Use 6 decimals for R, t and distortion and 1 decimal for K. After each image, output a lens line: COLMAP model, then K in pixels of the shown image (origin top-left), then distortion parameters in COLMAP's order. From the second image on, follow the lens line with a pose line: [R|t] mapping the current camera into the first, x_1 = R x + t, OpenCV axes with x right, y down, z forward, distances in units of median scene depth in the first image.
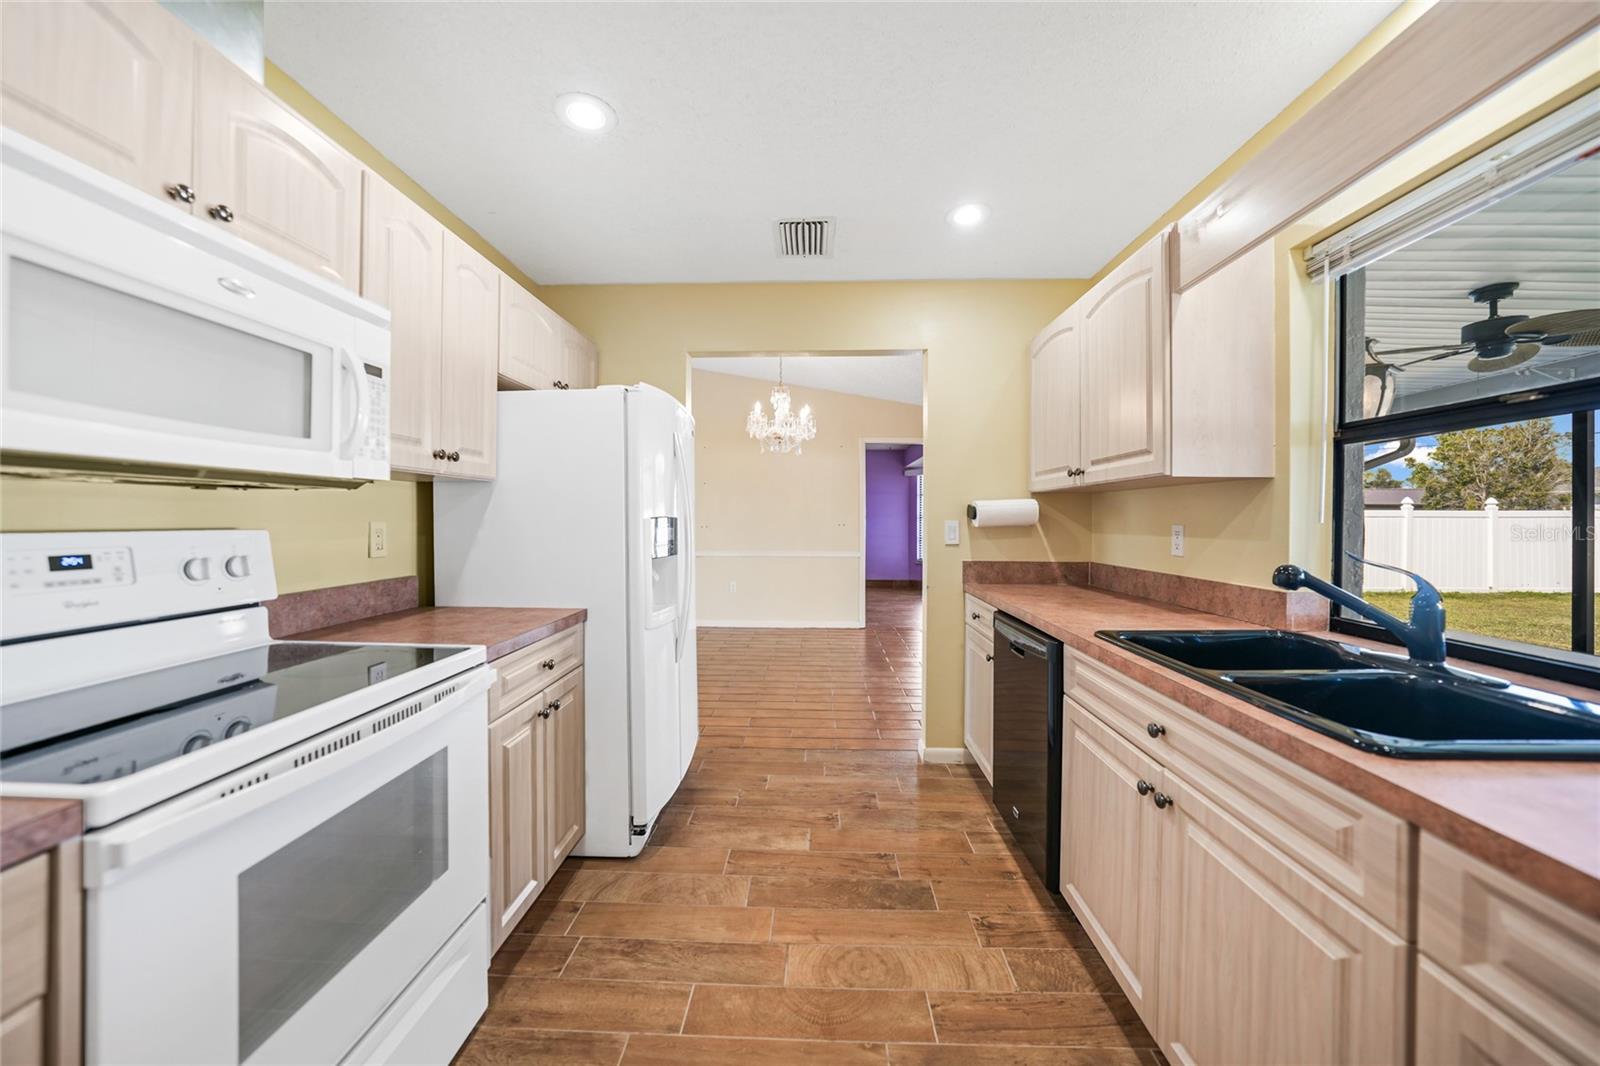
lens RADIAL K [[571.8, 0, 796.1], [0, 571.8, 515.4], [0, 0, 1]] dist [-0.017836, -0.000023]
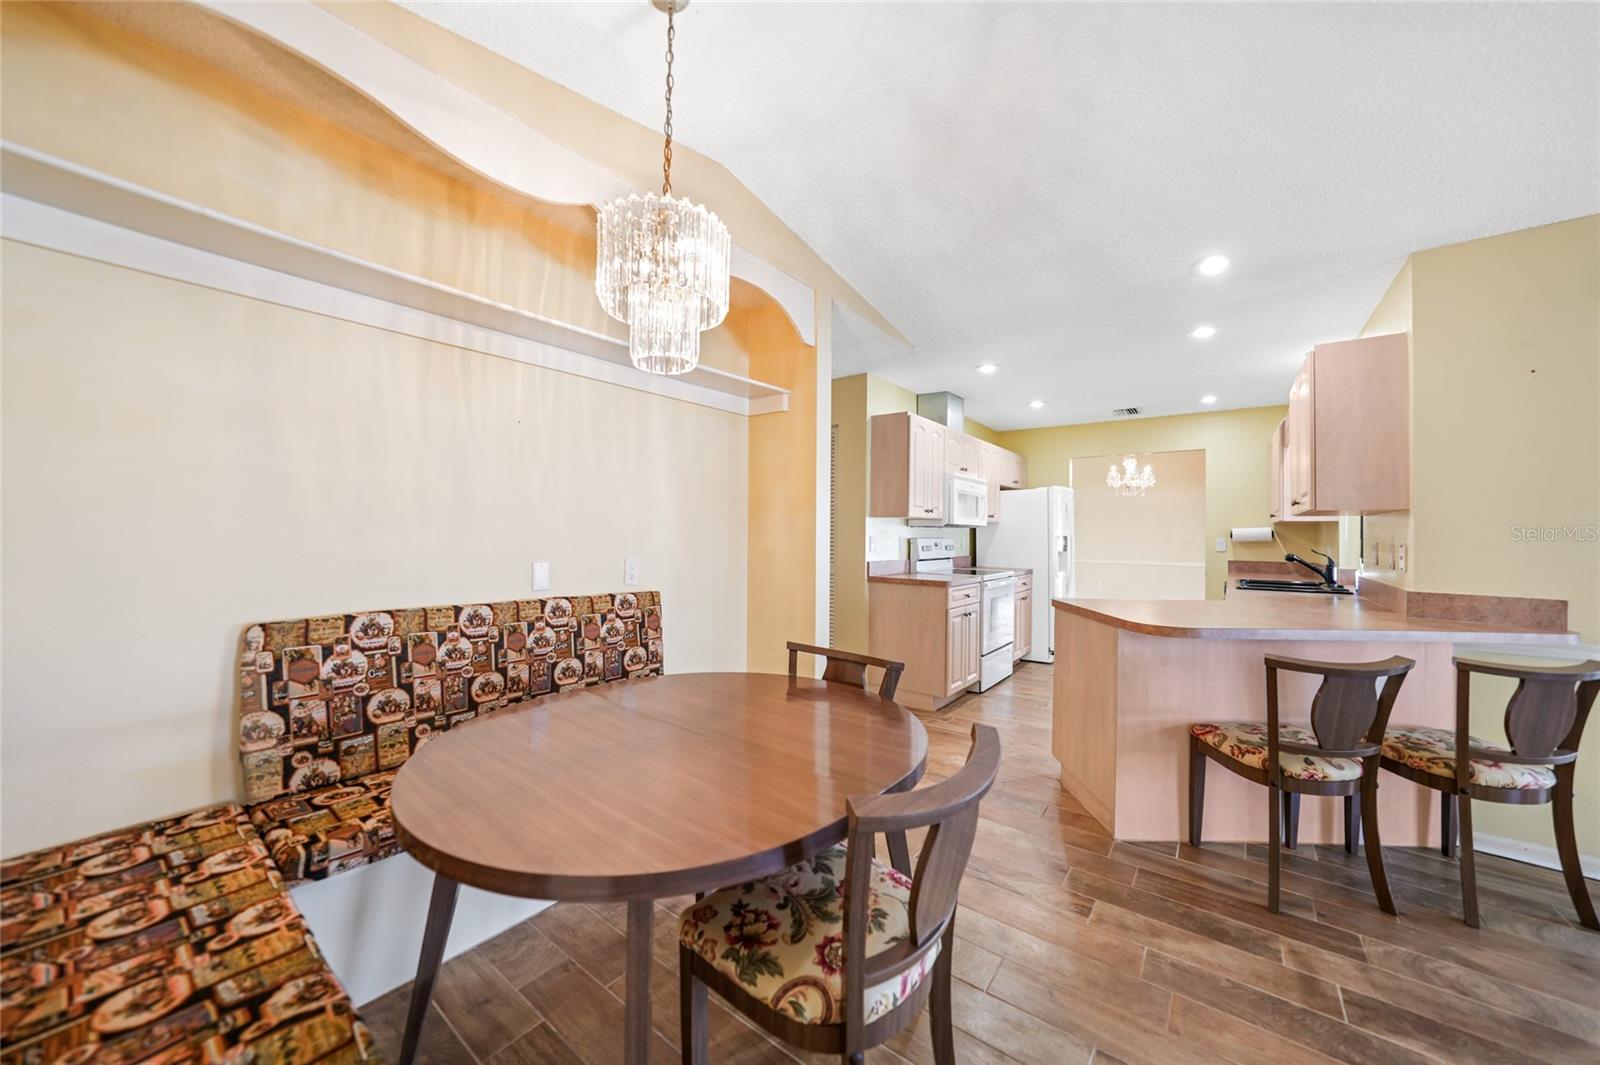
lens RADIAL K [[570.0, 0, 802.7], [0, 570.0, 526.8], [0, 0, 1]] dist [-0.031145, 0.007965]
pose [[0.820101, -0.001085, -0.572218, 0.284222], [-0.004925, 0.999948, -0.008955, -0.009515], [0.572198, 0.010162, 0.820053, -1.858011]]
